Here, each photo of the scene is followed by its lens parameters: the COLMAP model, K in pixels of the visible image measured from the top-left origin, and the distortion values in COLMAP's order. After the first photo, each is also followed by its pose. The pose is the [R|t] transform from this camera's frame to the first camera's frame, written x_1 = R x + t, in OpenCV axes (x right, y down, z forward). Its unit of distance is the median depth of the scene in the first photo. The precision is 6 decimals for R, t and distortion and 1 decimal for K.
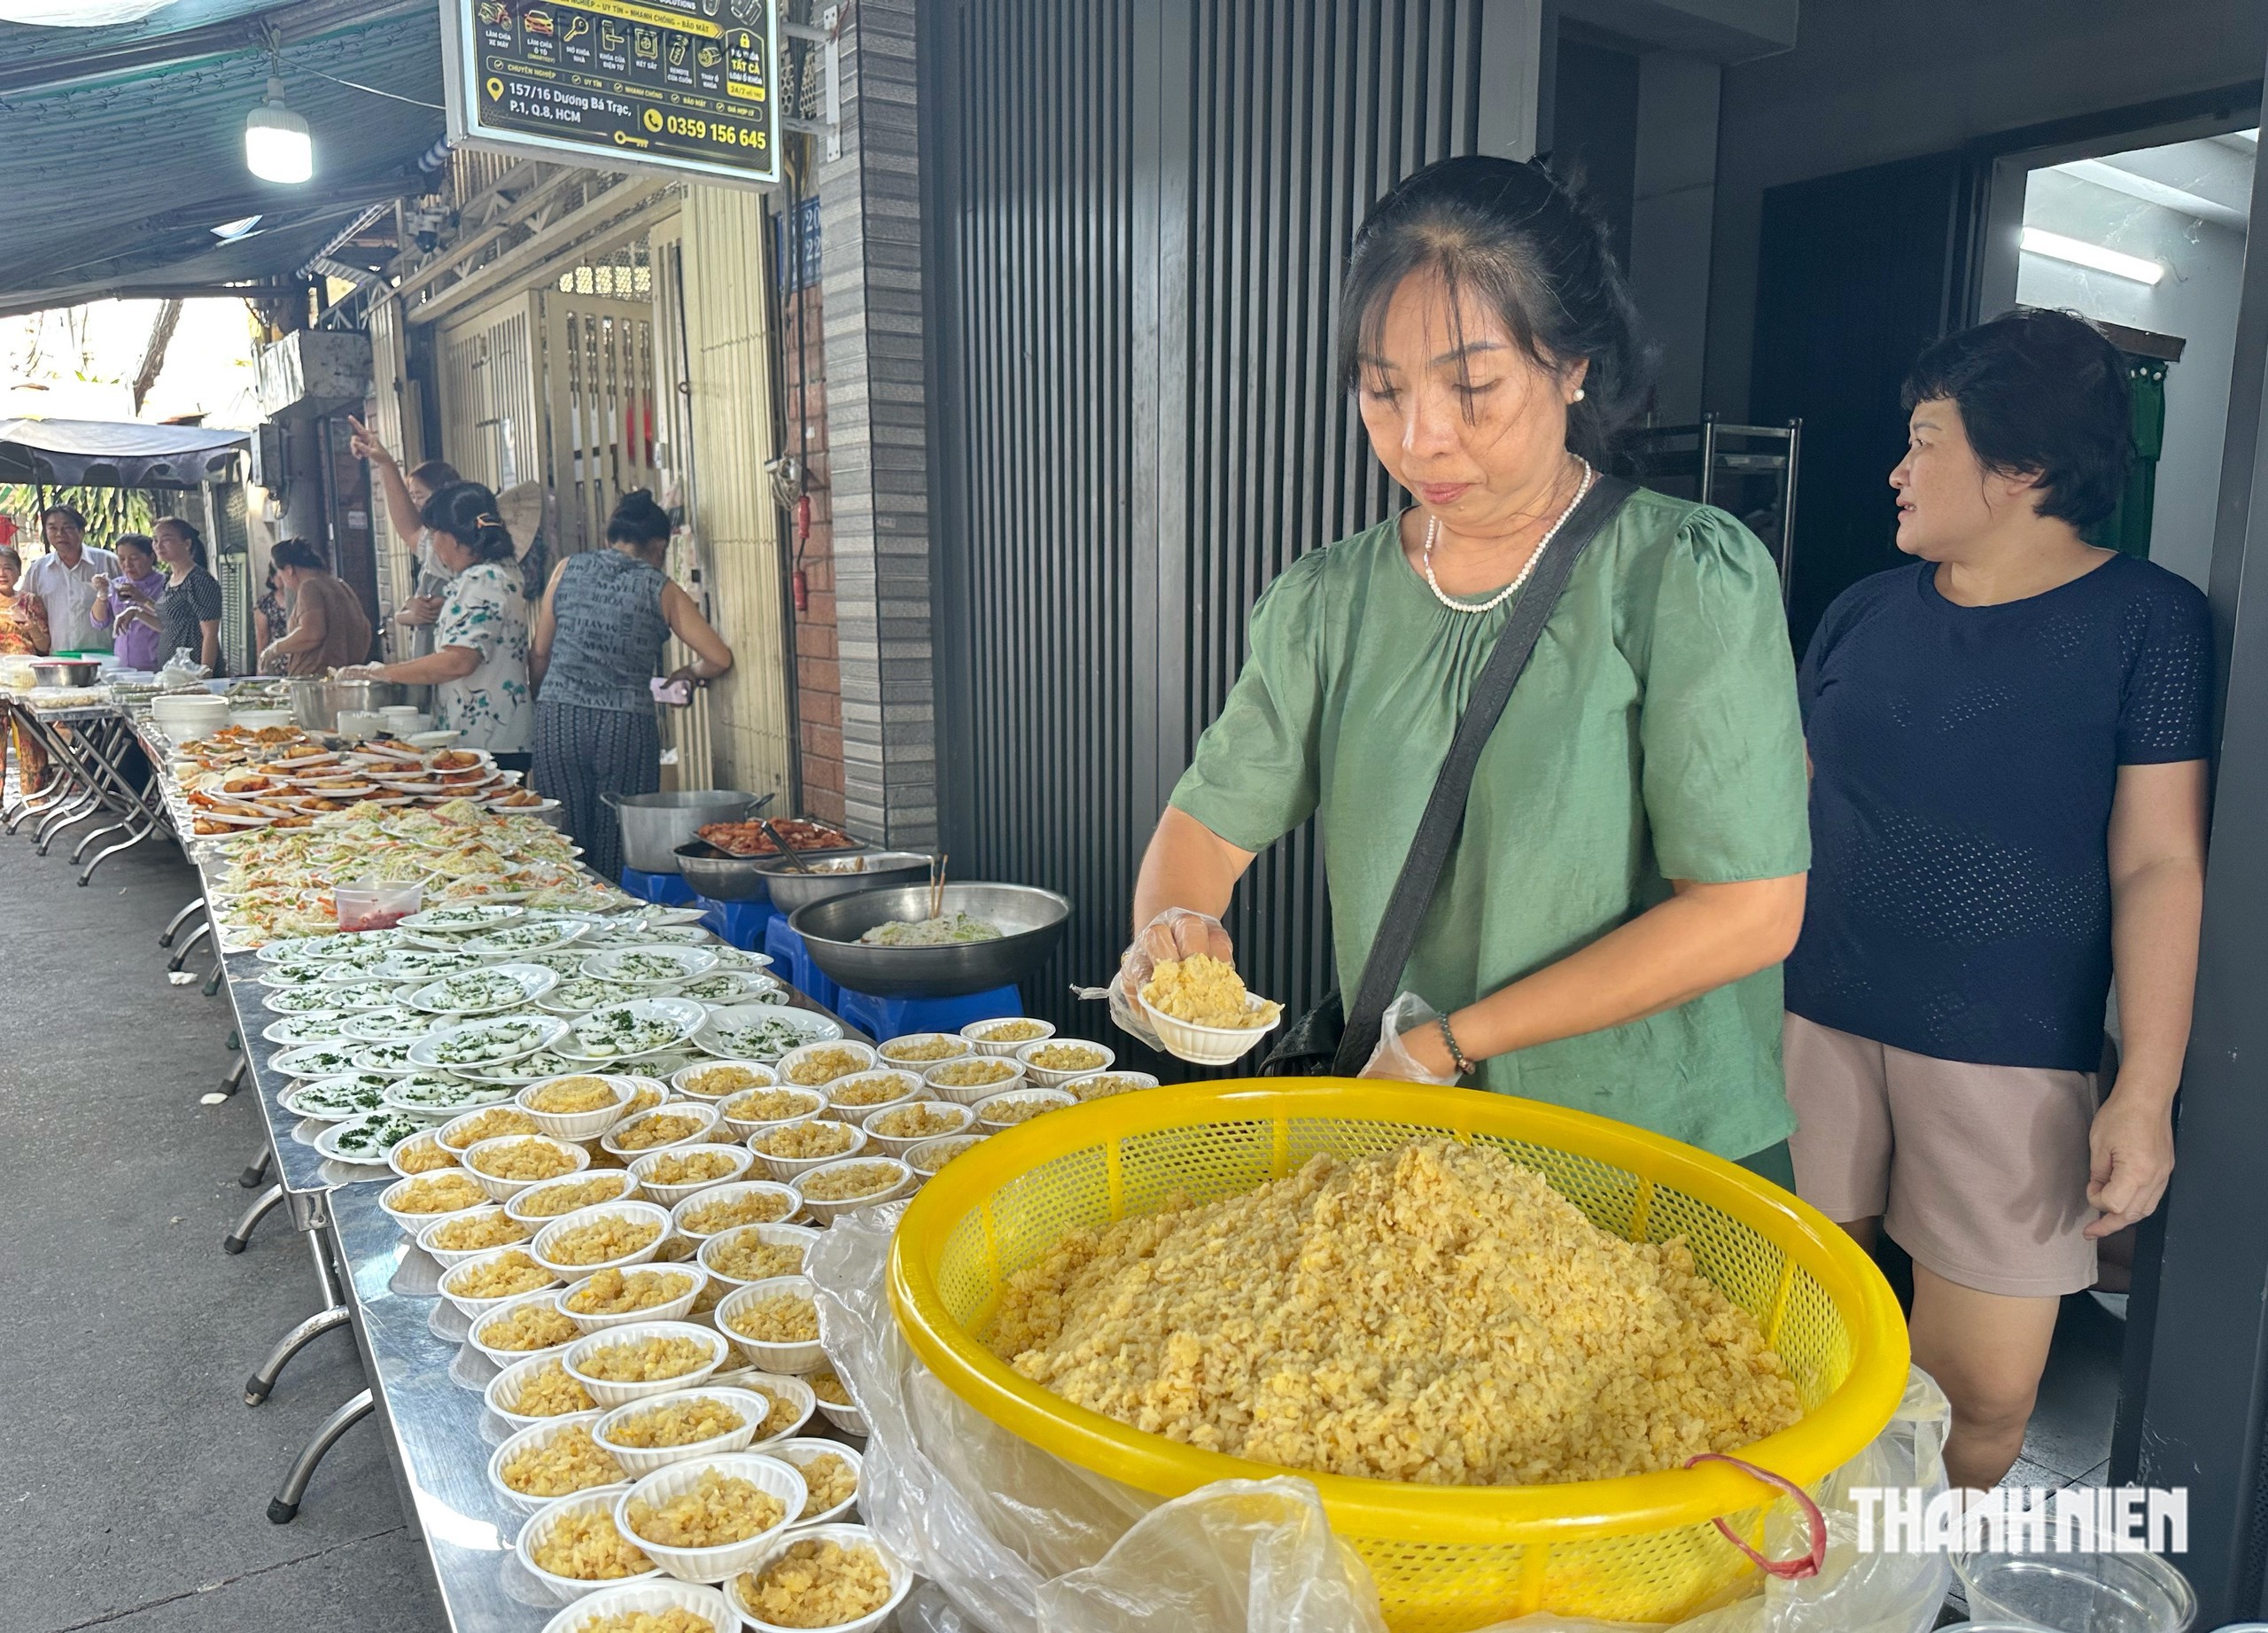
lens RADIAL K [[1591.7, 0, 1138.6], [0, 1591.7, 890.4], [0, 0, 1]] dist [-0.009320, -0.004115]
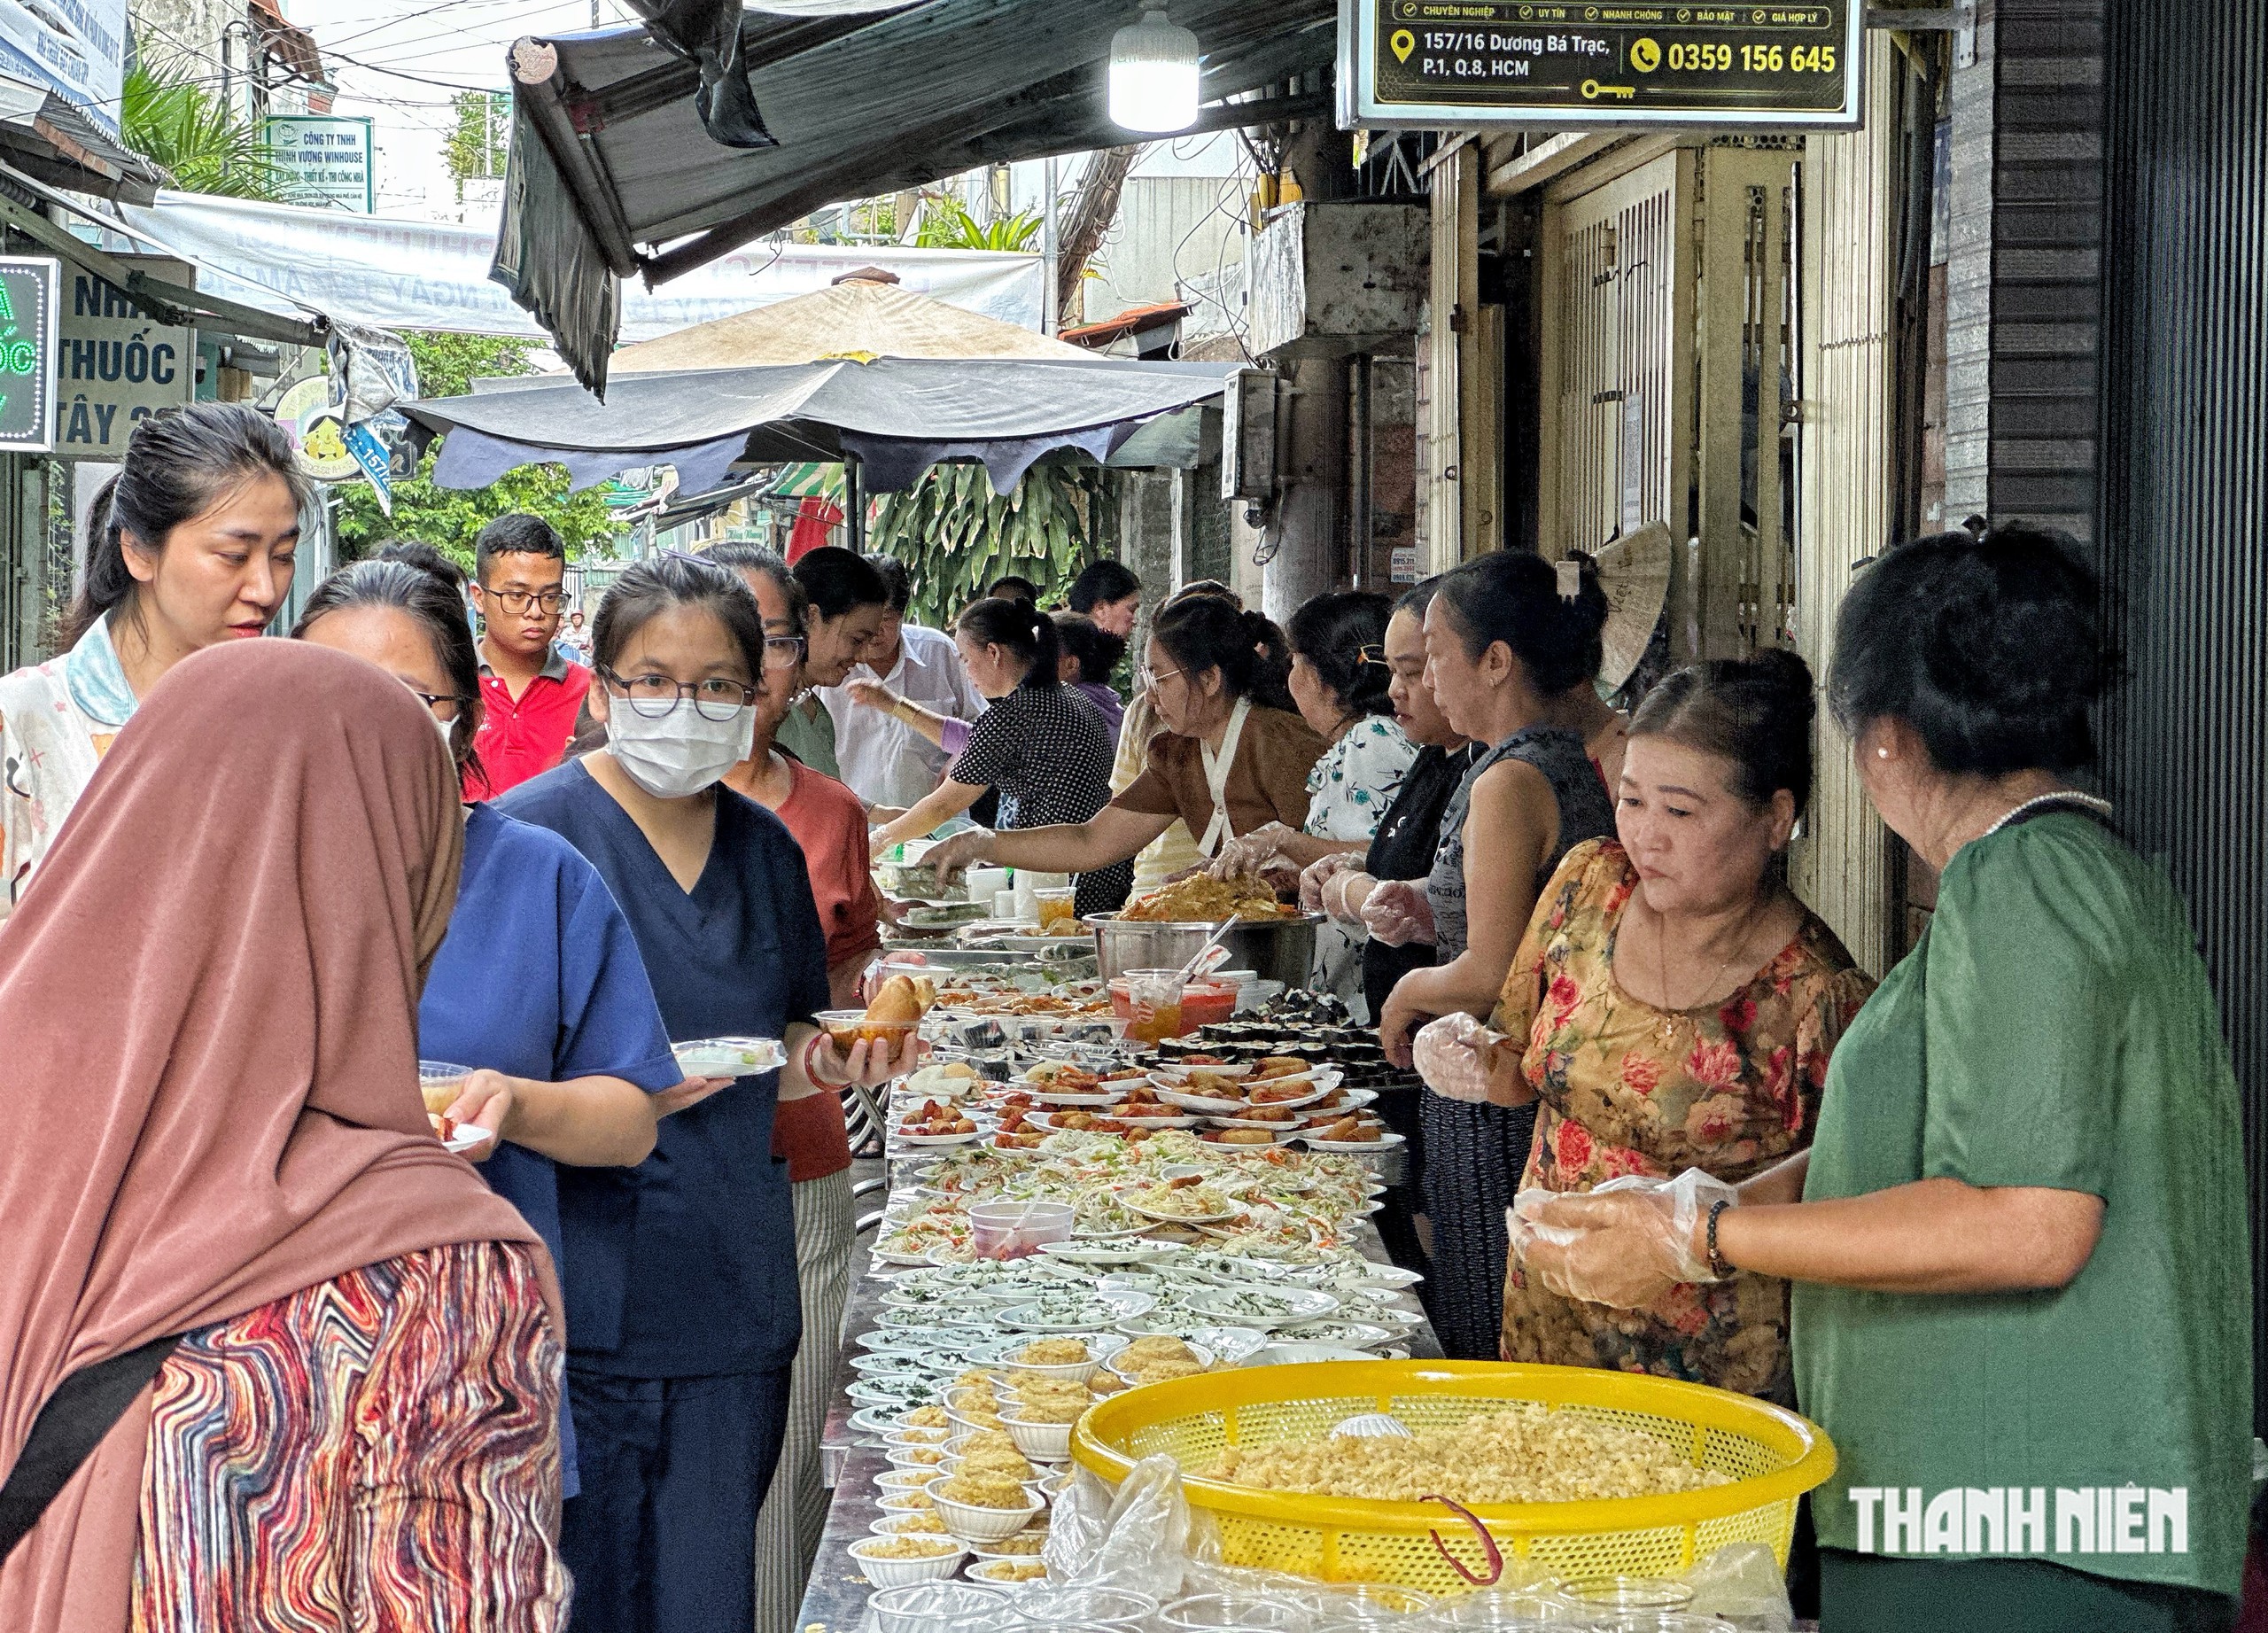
lens RADIAL K [[5026.7, 0, 1134.0], [0, 5026.7, 816.5], [0, 0, 1]] dist [-0.017728, 0.008095]
pose [[0.851480, 0.020588, -0.523983, 0.536958], [-0.098701, 0.987662, -0.121584, 0.065114], [0.515014, 0.155244, 0.843006, -0.685369]]
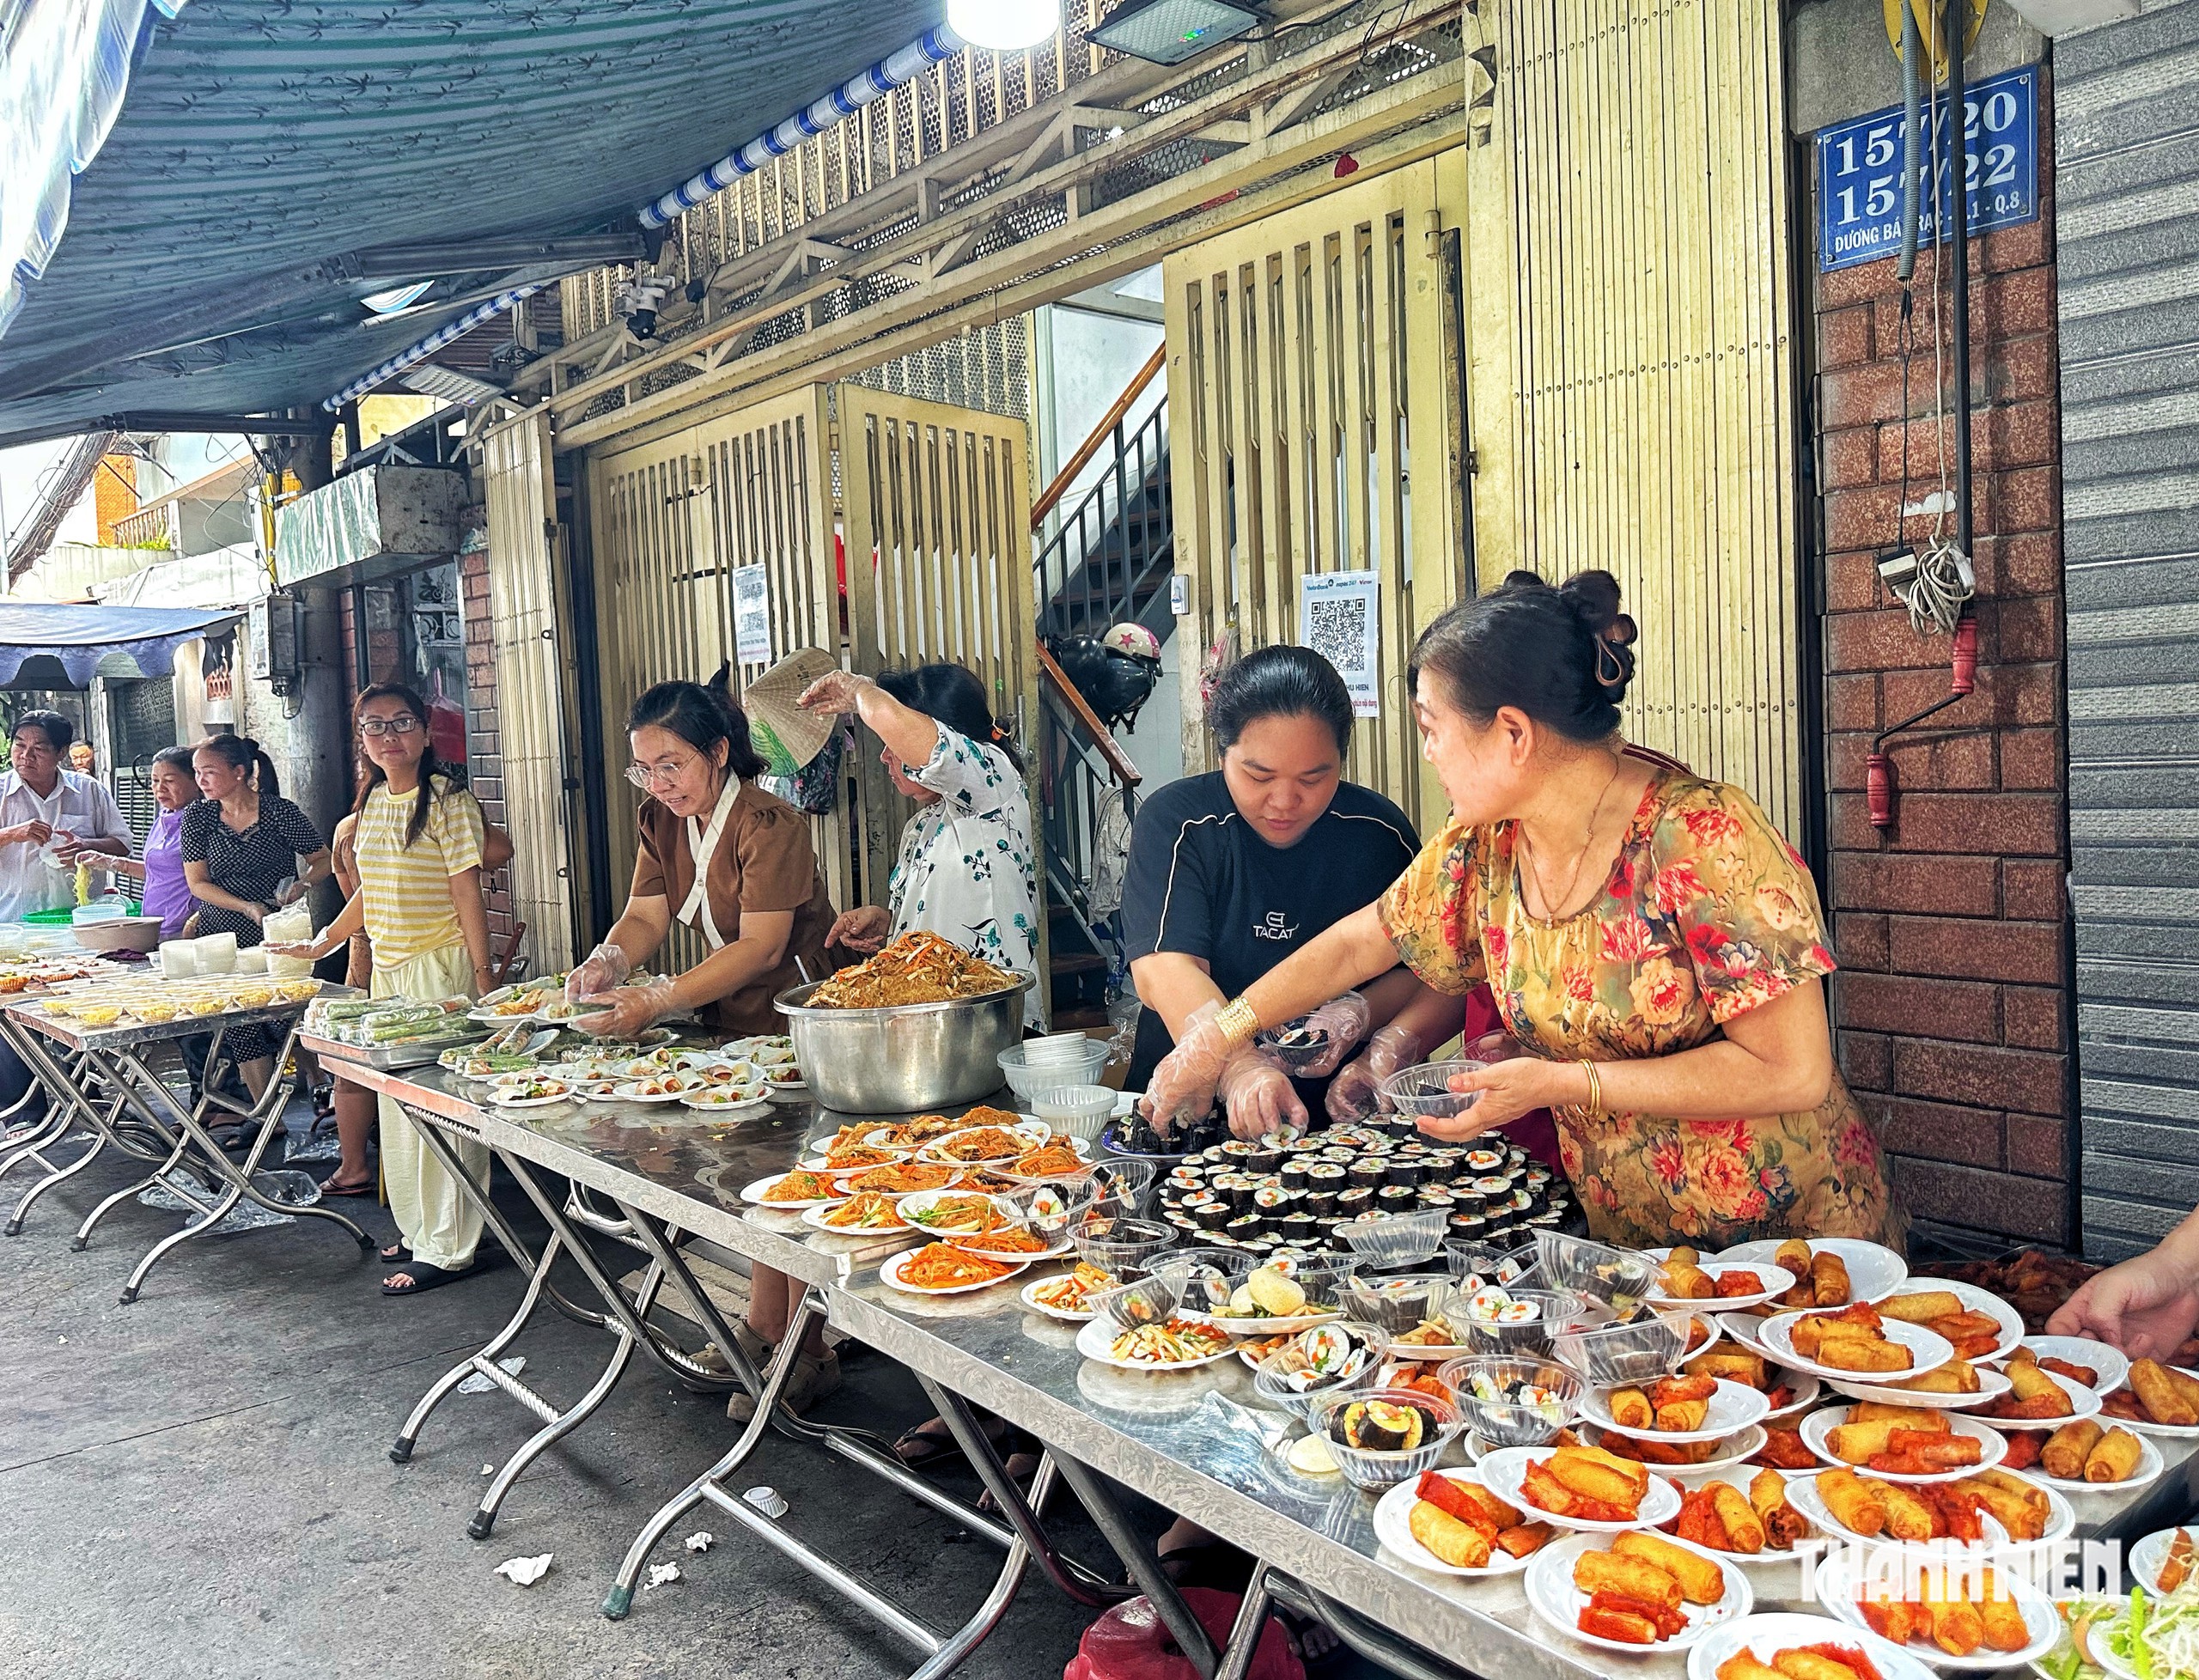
lens RADIAL K [[1604.4, 0, 1099.5], [0, 1604.4, 840.0], [0, 0, 1]] dist [-0.003521, -0.001302]
pose [[0.993194, -0.051199, 0.104614, -0.612071], [0.064789, 0.989270, -0.130950, -0.134212], [-0.096787, 0.136836, 0.985854, 0.556794]]
